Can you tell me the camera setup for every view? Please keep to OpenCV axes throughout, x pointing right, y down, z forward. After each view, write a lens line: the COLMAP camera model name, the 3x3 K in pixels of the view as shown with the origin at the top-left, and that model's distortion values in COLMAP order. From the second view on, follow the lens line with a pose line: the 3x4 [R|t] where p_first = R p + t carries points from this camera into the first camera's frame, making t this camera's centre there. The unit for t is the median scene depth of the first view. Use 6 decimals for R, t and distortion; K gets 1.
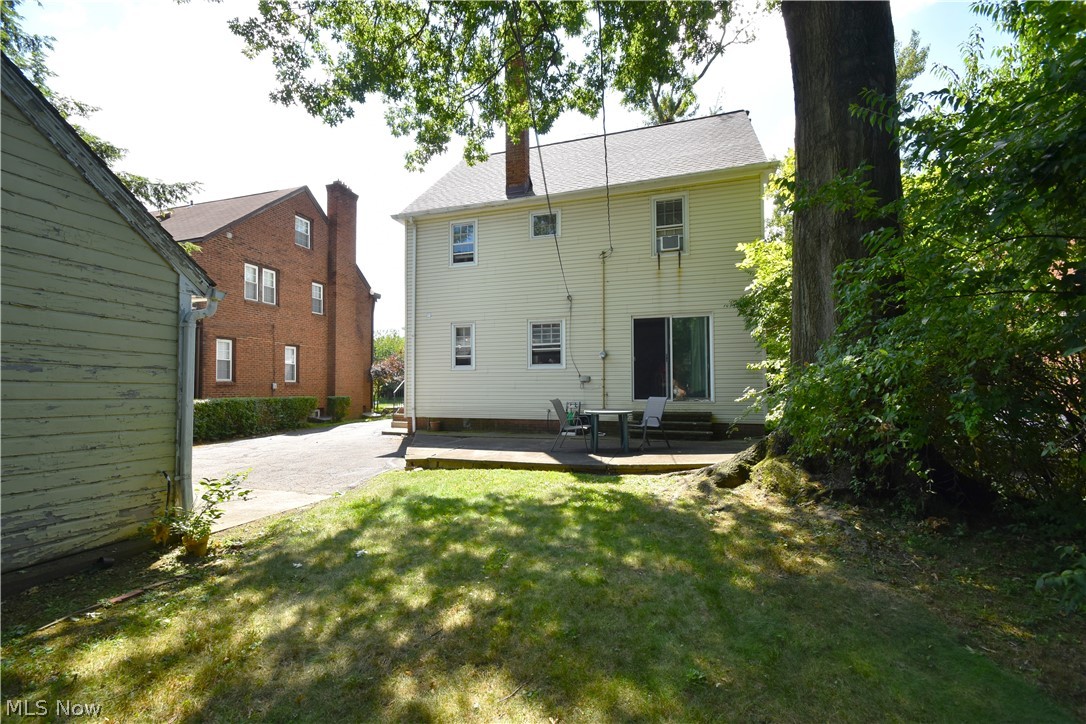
lens RADIAL K [[456.9, 0, 543.4], [0, 456.9, 383.5], [0, 0, 1]] dist [-0.000026, -0.000008]
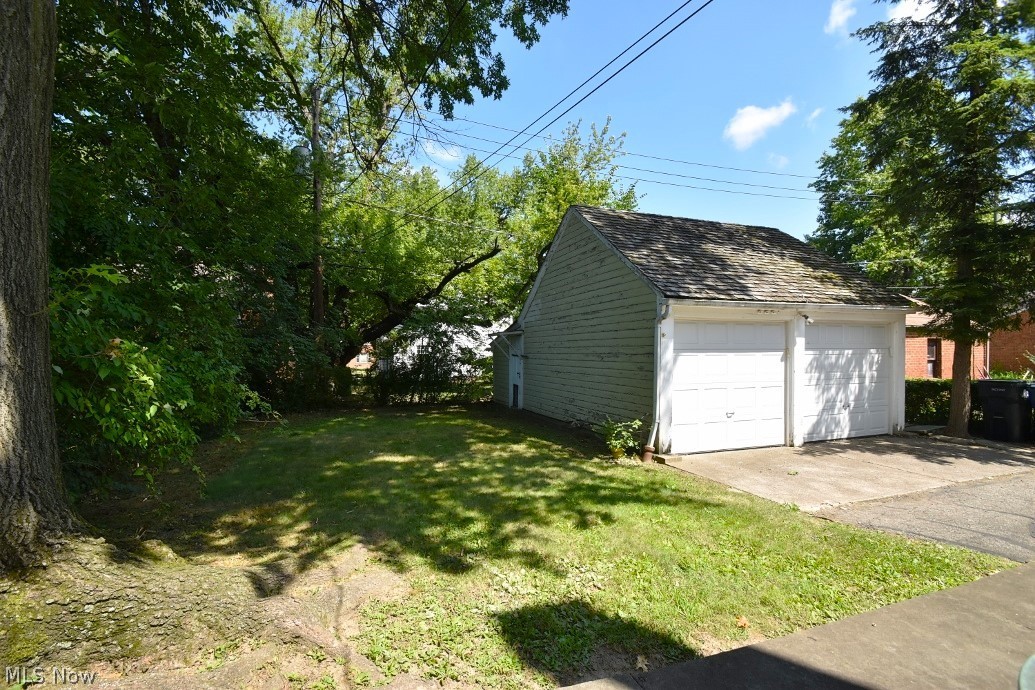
lens RADIAL K [[482.9, 0, 515.7], [0, 482.9, 356.8], [0, 0, 1]] dist [0.000388, -0.000037]
pose [[-0.795099, 0.009025, -0.606413, 0.570526], [0.017272, 0.999821, -0.007765, -0.014355], [0.606234, -0.016648, -0.795112, 1.855847]]
